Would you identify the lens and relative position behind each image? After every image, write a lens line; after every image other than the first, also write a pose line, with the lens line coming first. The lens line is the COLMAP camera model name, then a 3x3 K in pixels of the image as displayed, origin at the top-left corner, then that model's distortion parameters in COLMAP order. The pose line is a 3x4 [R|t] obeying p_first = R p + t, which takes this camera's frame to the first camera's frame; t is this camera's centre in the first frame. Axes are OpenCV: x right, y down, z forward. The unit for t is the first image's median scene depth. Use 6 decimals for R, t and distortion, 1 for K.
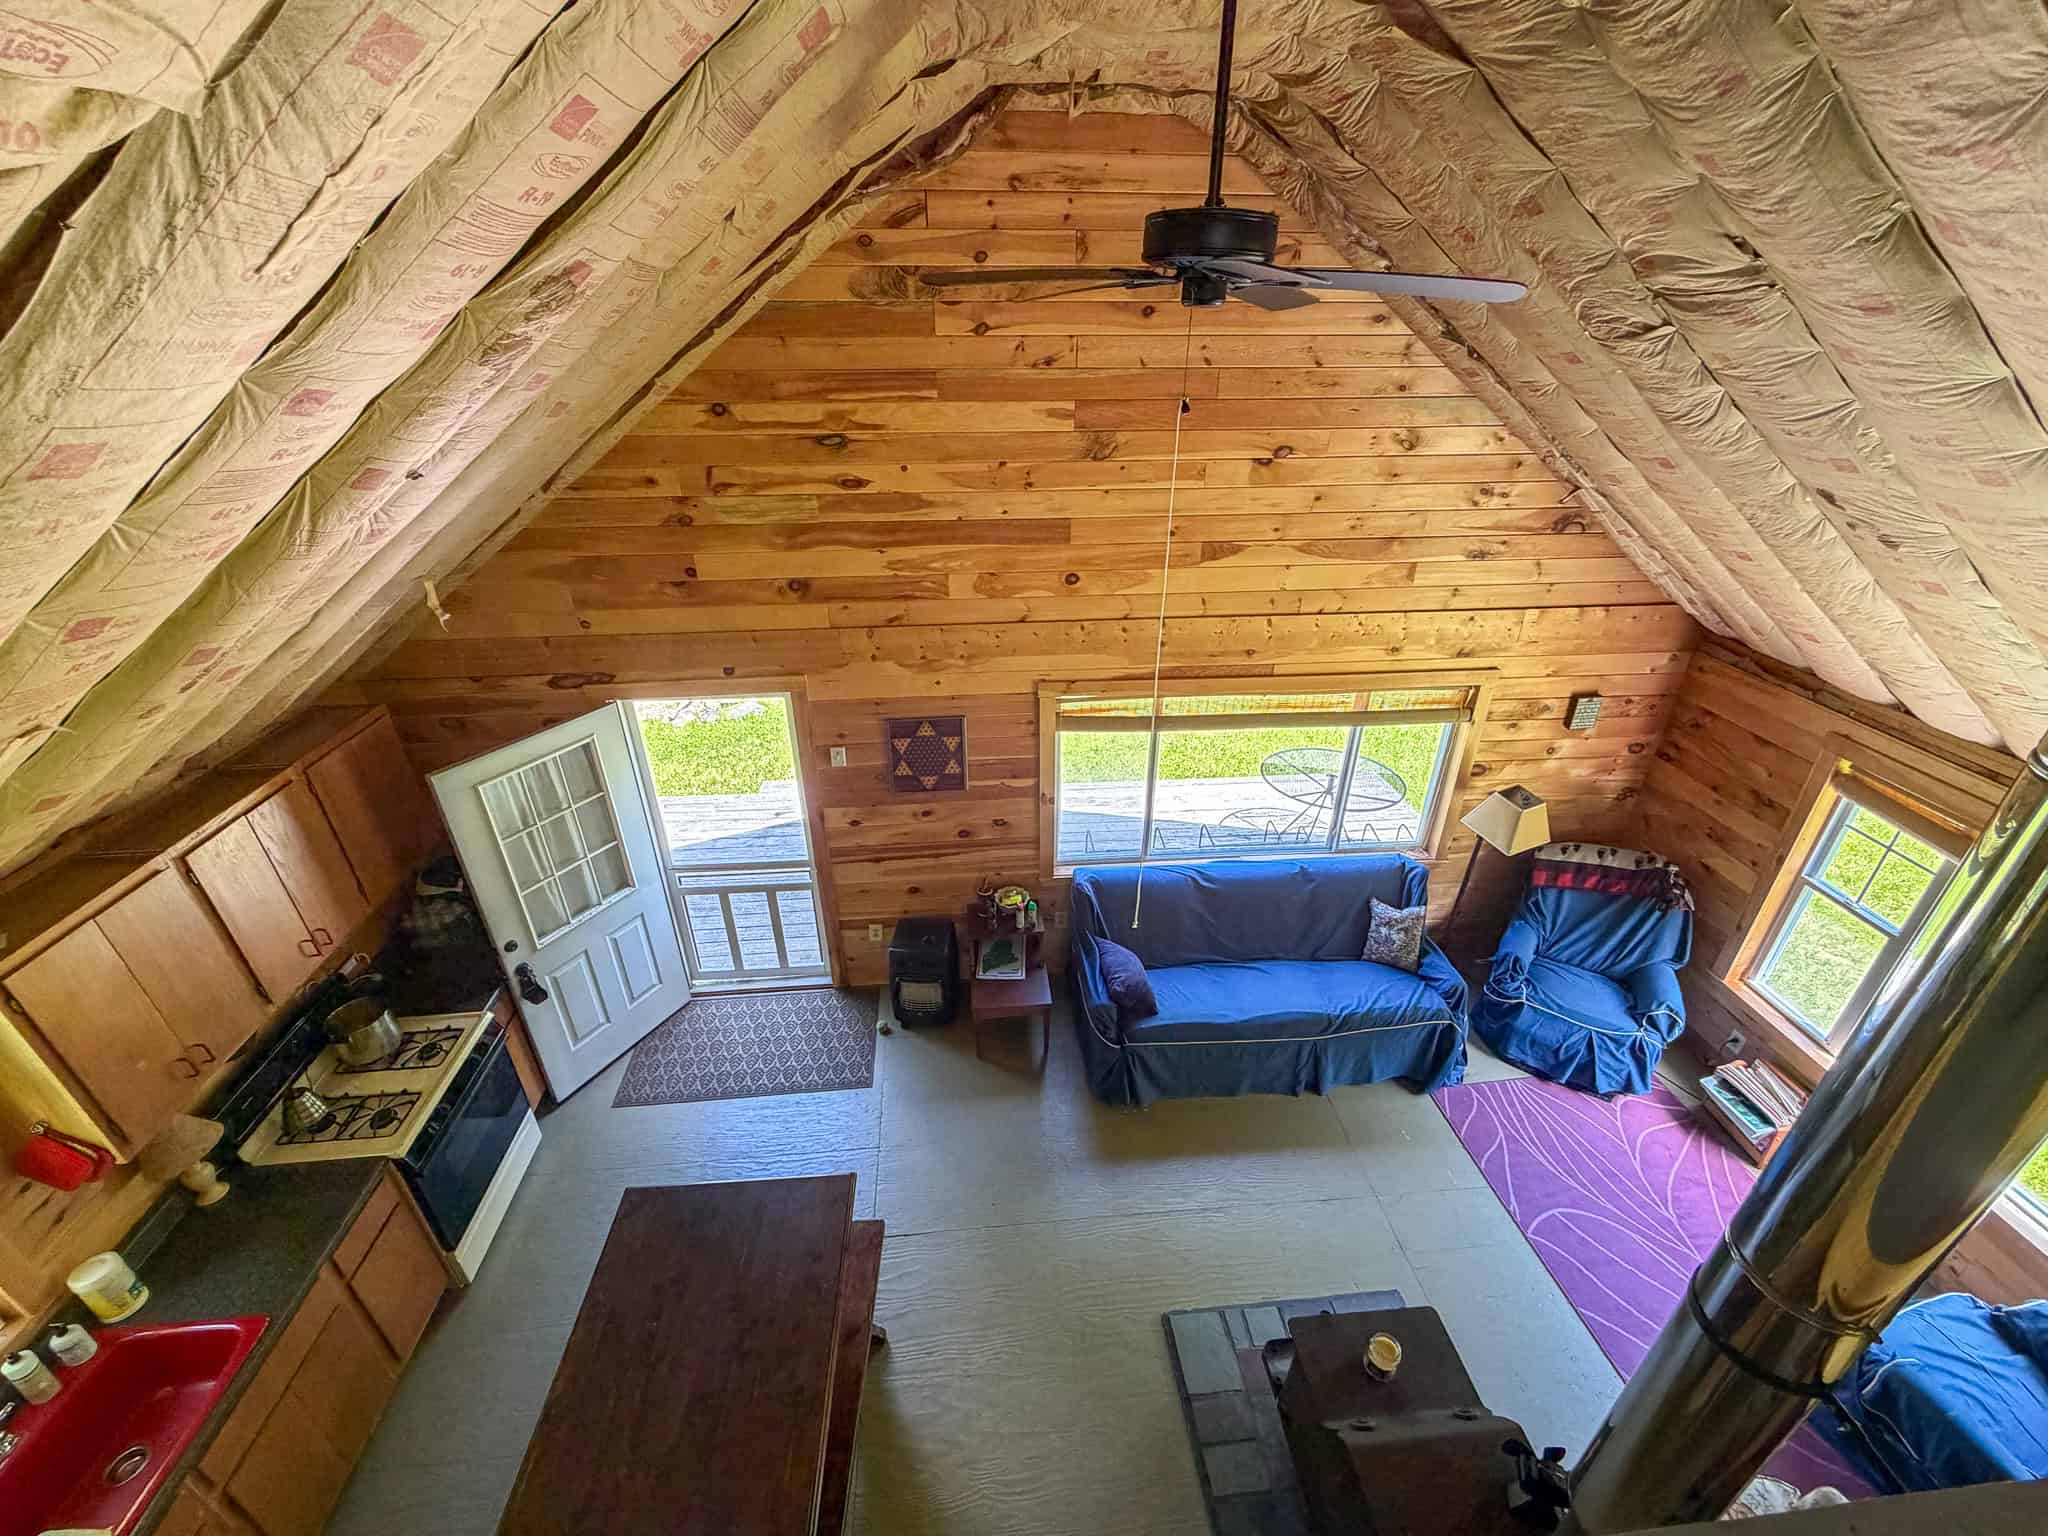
lens RADIAL K [[832.5, 0, 1024.0], [0, 832.5, 768.0], [0, 0, 1]] dist [0.007784, 0.000205]
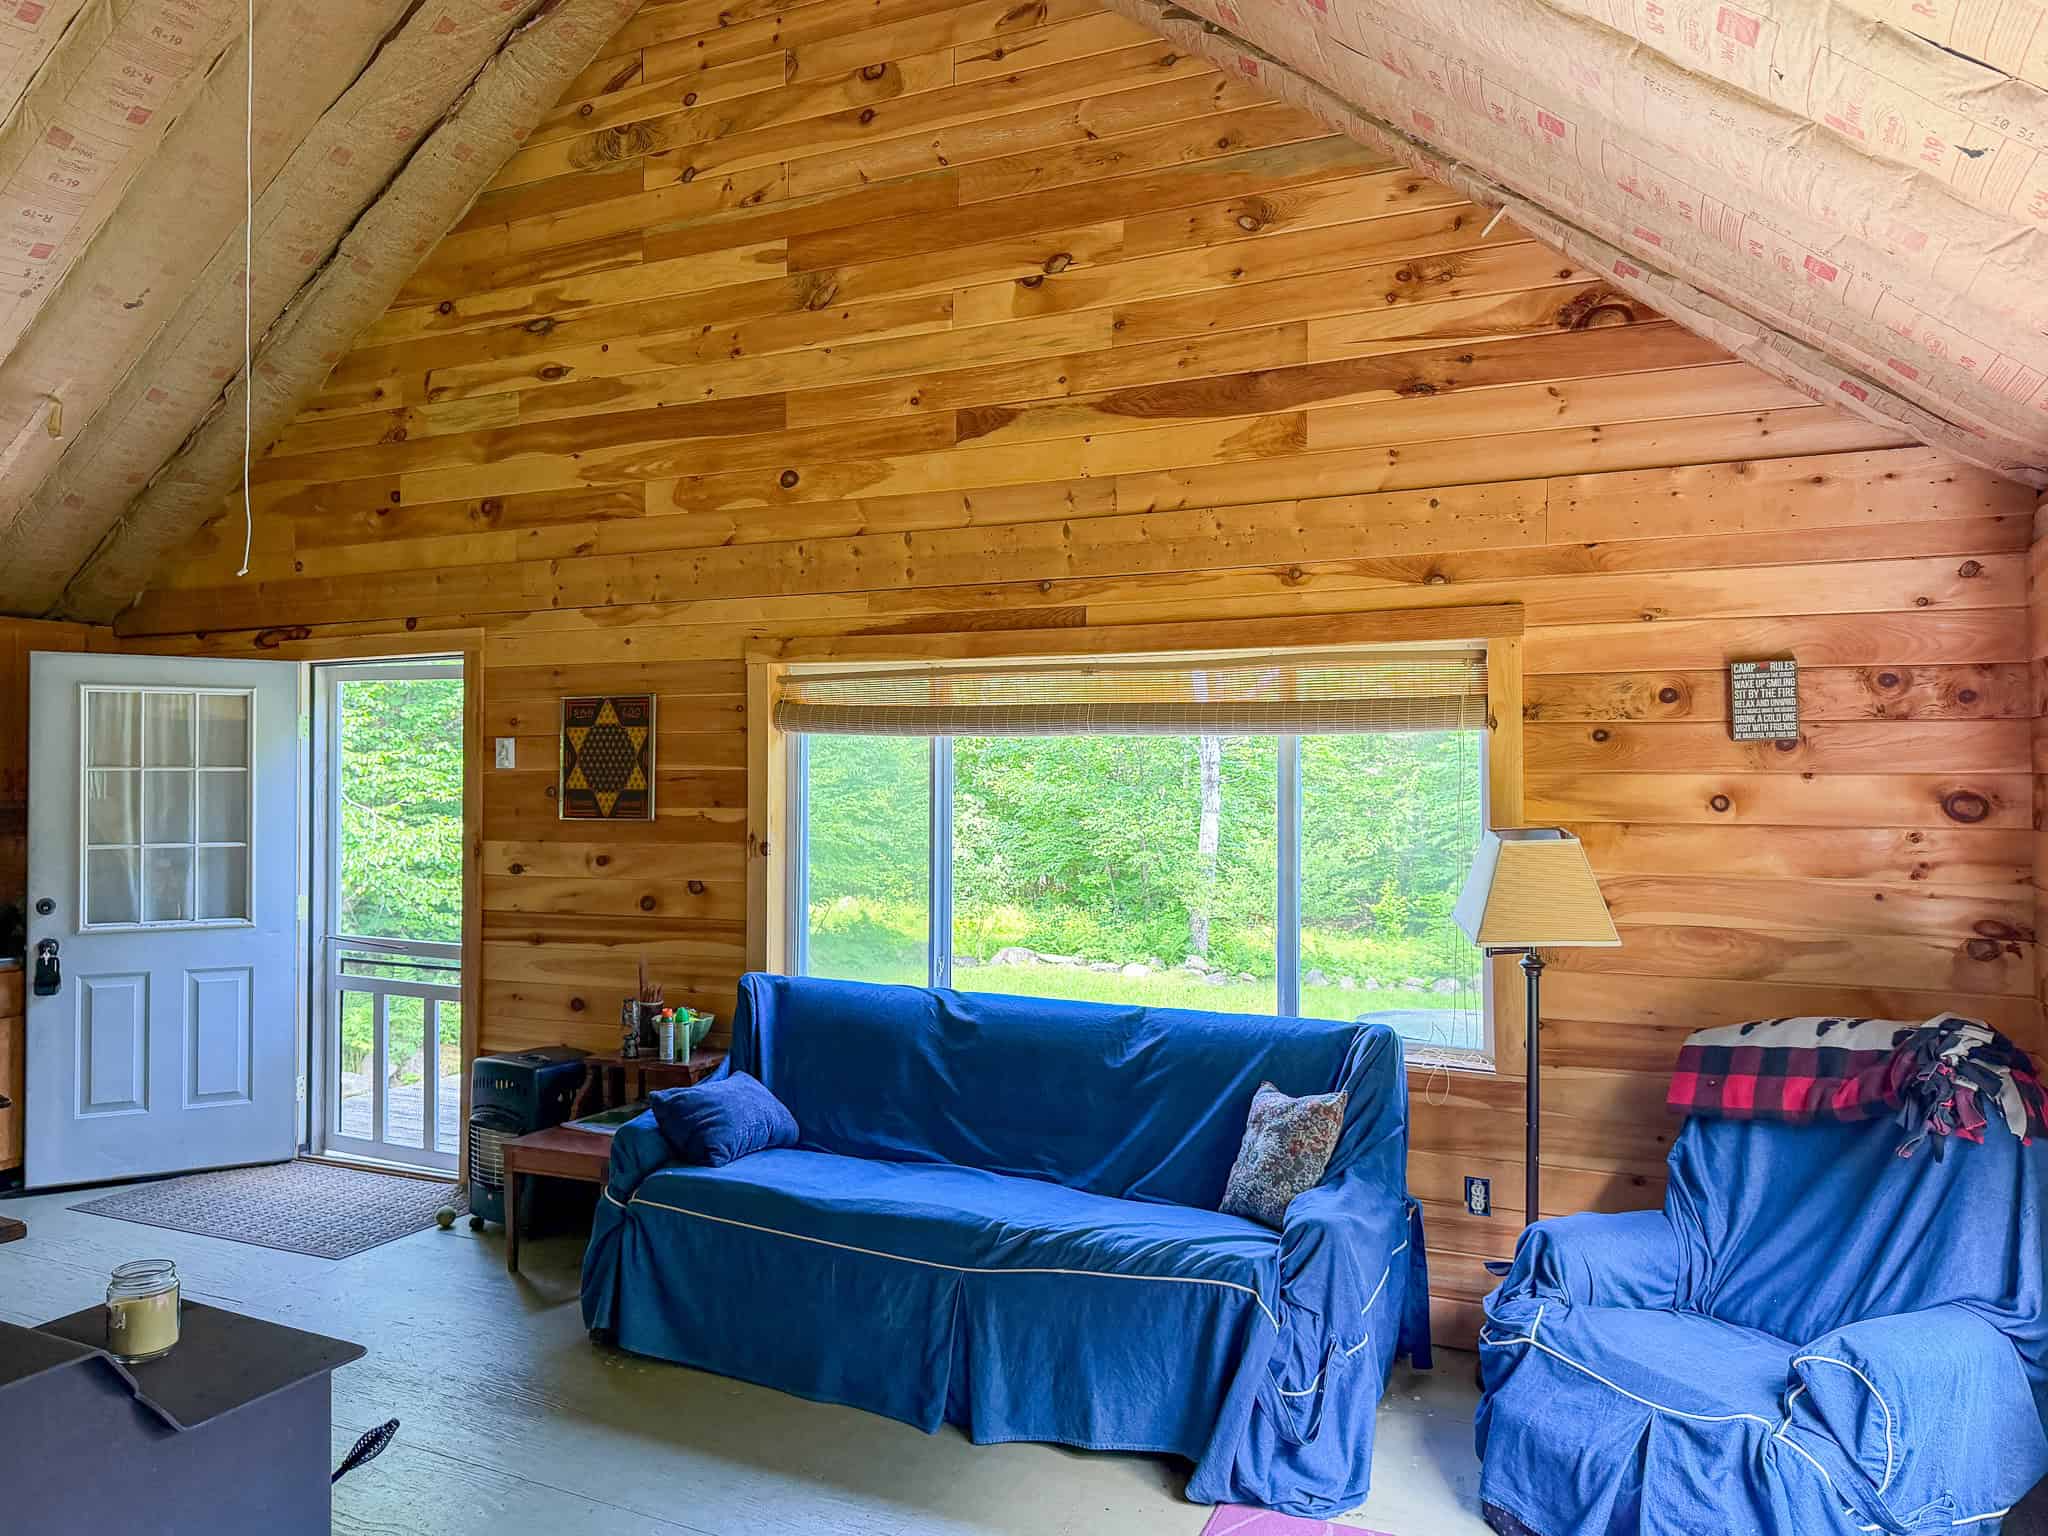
lens RADIAL K [[1444.0, 0, 1024.0], [0, 1444.0, 768.0], [0, 0, 1]] dist [0.069930, -0.084918]
pose [[0.861938, -0.002172, -0.507008, 0.837523], [-0.243462, 0.875385, -0.417646, 0.436647], [0.444735, 0.483422, 0.753999, 0.308106]]
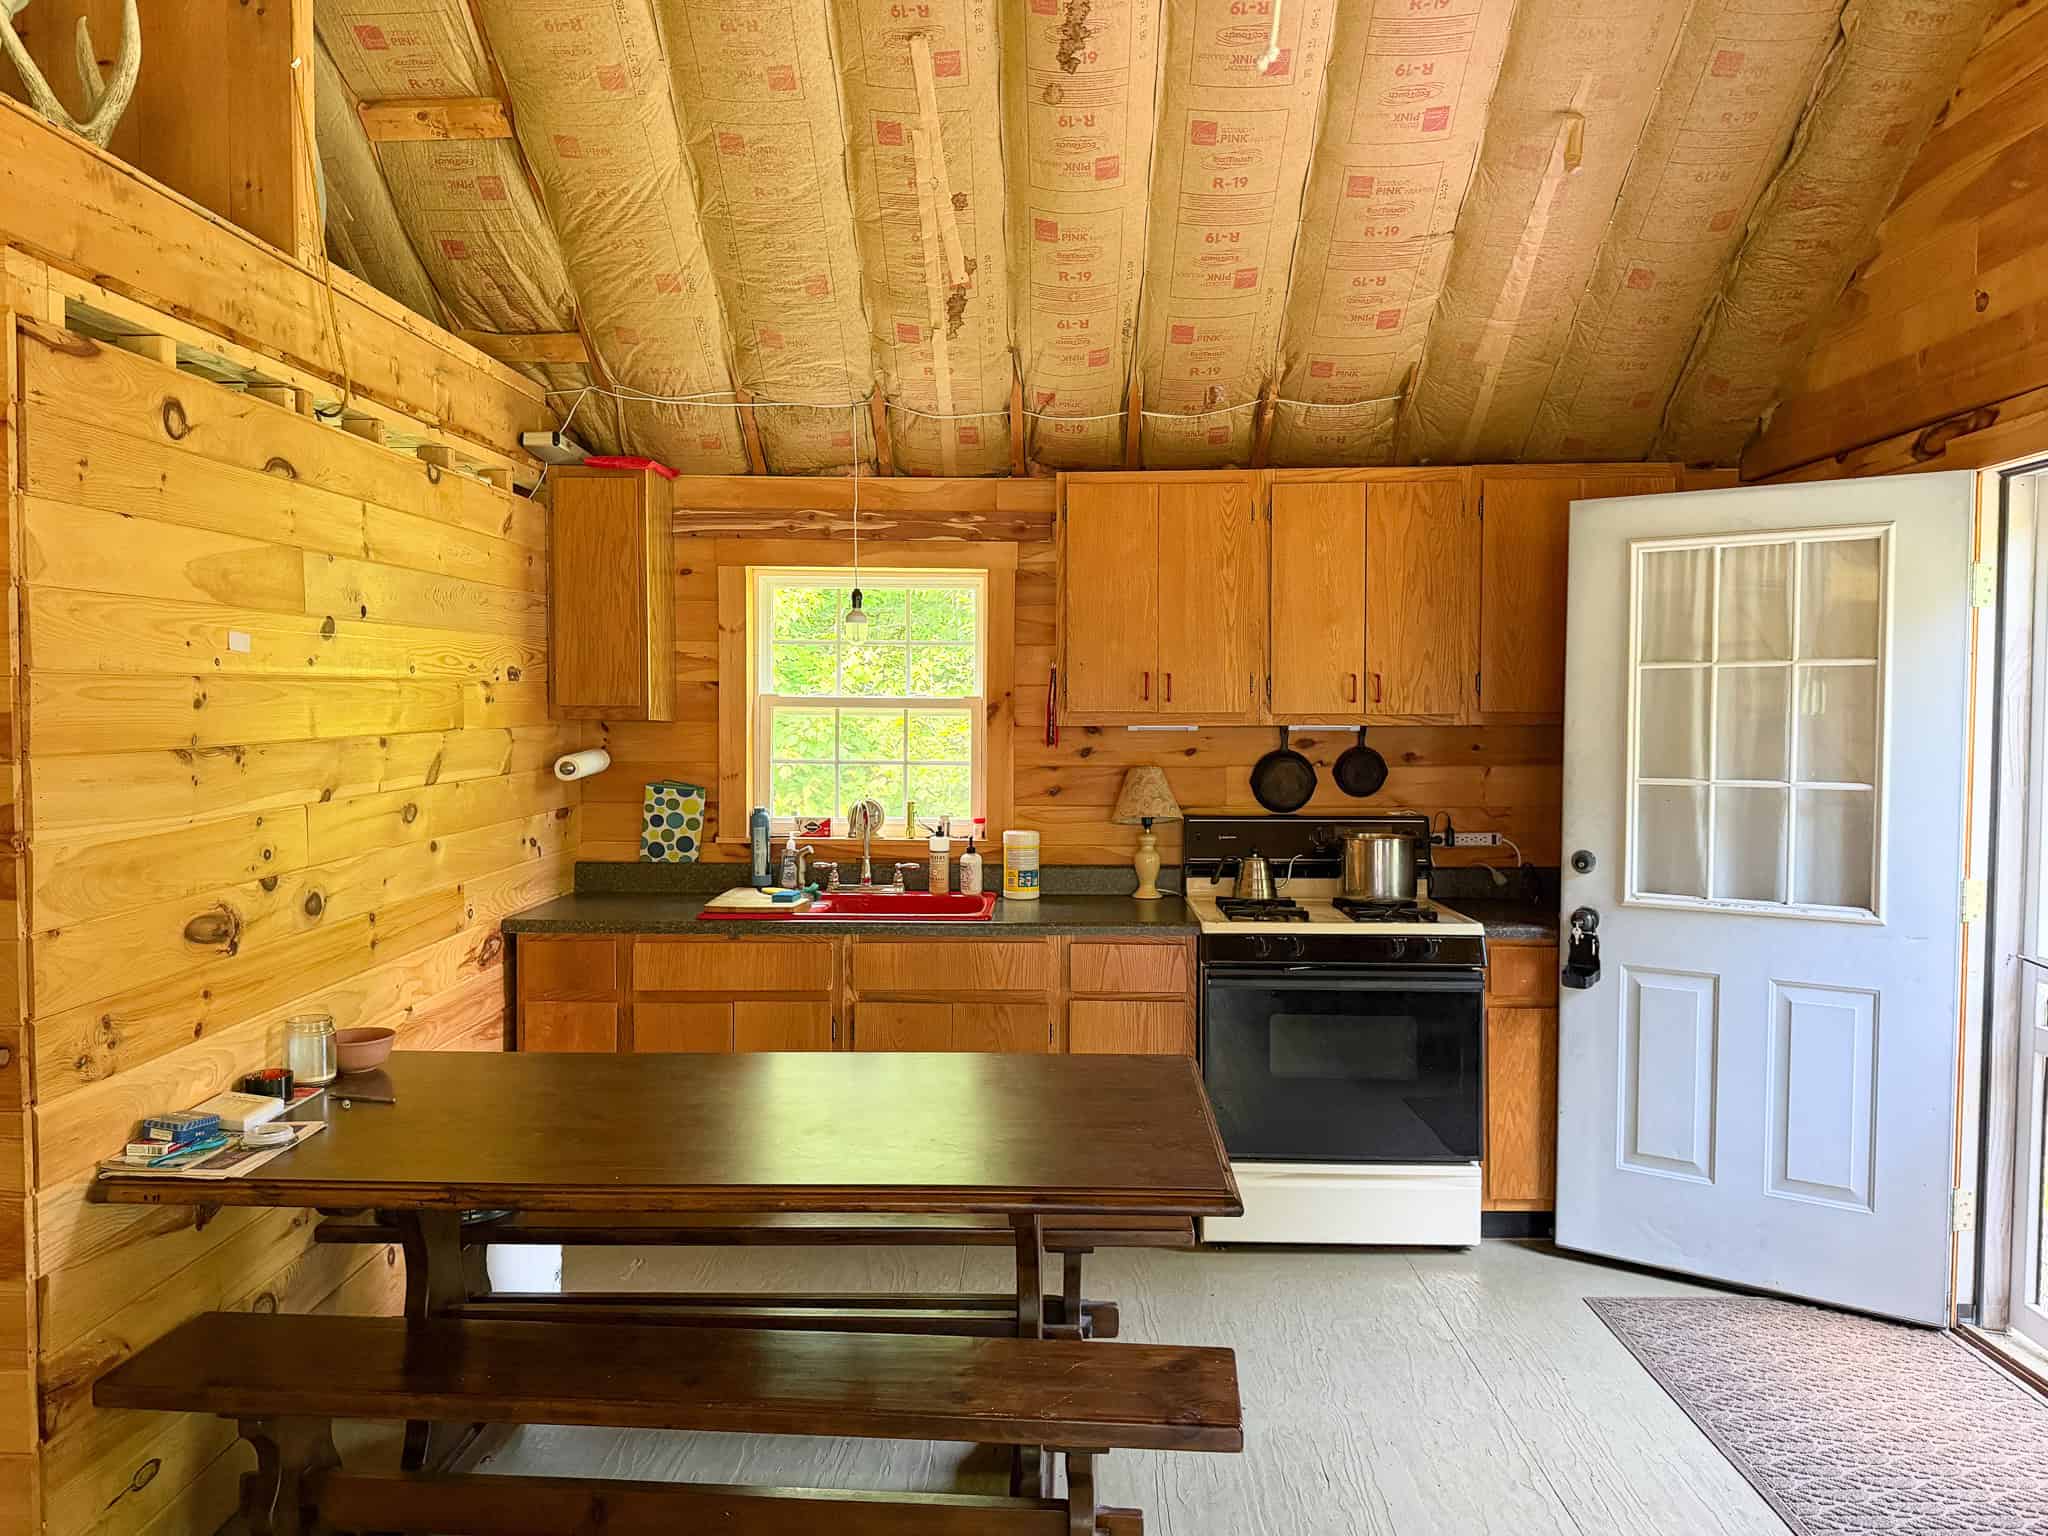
lens RADIAL K [[1455.7, 0, 1024.0], [0, 1455.7, 768.0], [0, 0, 1]] dist [-0.003269, -0.001385]
pose [[-0.111479, 0.049144, -0.992551, 0.363544], [-0.469005, 0.877947, 0.096147, 0.234001], [0.876132, 0.476230, -0.074824, 0.701997]]
